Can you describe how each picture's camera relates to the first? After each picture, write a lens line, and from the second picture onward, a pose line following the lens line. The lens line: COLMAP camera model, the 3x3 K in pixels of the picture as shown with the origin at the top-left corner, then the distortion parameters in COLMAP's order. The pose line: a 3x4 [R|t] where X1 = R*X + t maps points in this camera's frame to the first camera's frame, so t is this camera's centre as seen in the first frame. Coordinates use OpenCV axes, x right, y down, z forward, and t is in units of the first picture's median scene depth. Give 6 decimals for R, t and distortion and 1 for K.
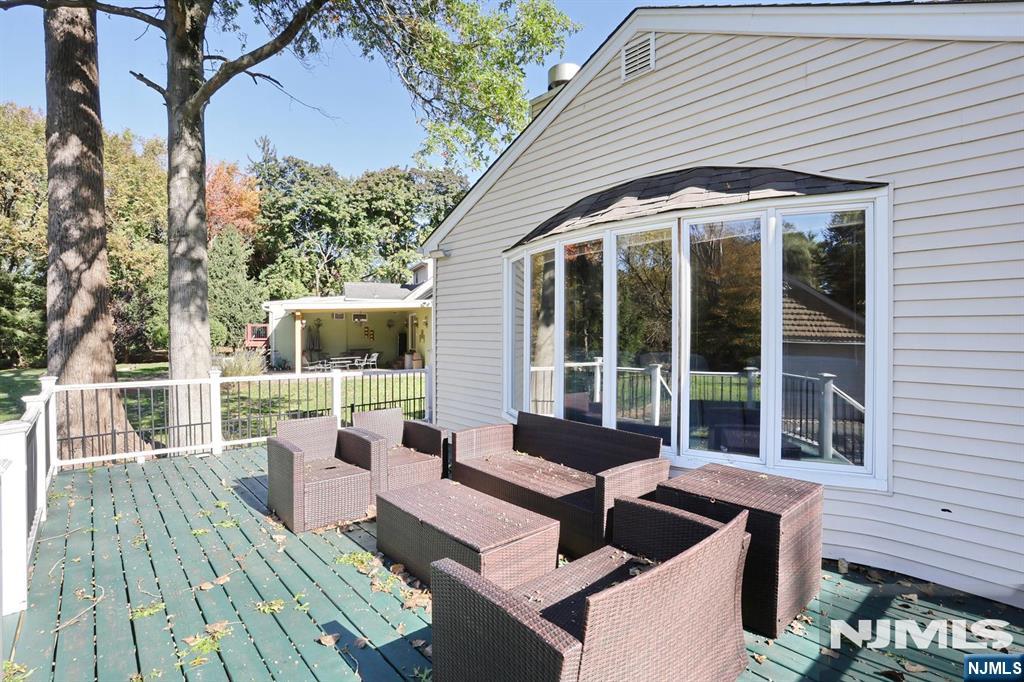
lens RADIAL K [[499.7, 0, 513.6], [0, 499.7, 322.3], [0, 0, 1]] dist [-0.067174, -0.000242]
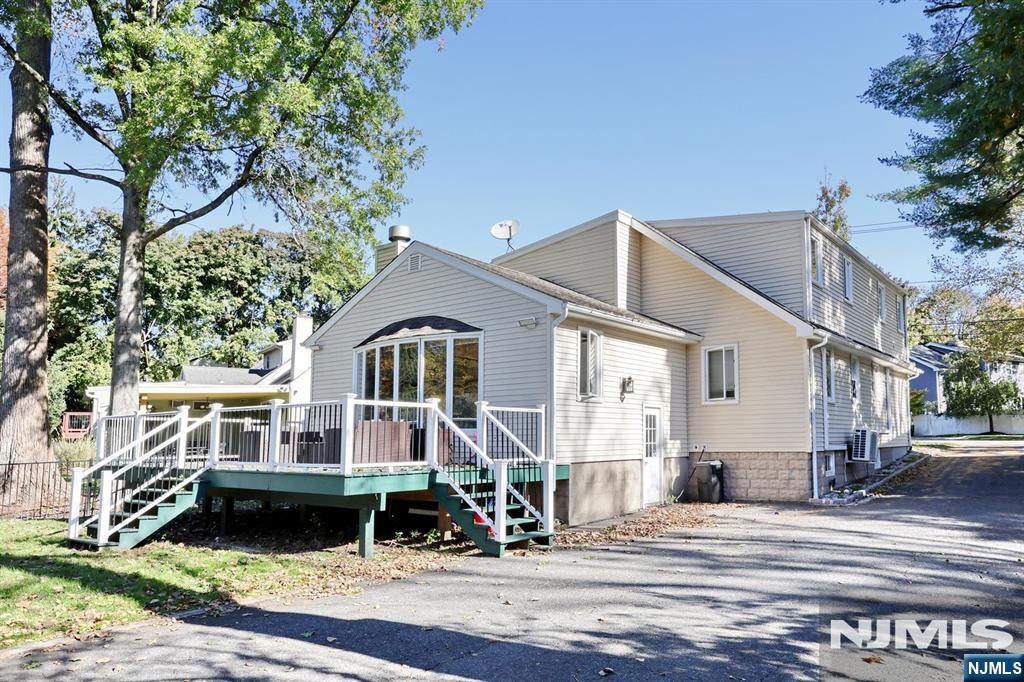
lens RADIAL K [[705.1, 0, 507.5], [0, 705.1, 323.1], [0, 0, 1]] dist [-0.008472, -0.000412]
pose [[0.986685, 0.016373, 0.161817, 0.014636], [0.007483, 0.989297, -0.145726, 0.019235], [-0.162471, 0.144996, 0.976002, -0.206801]]
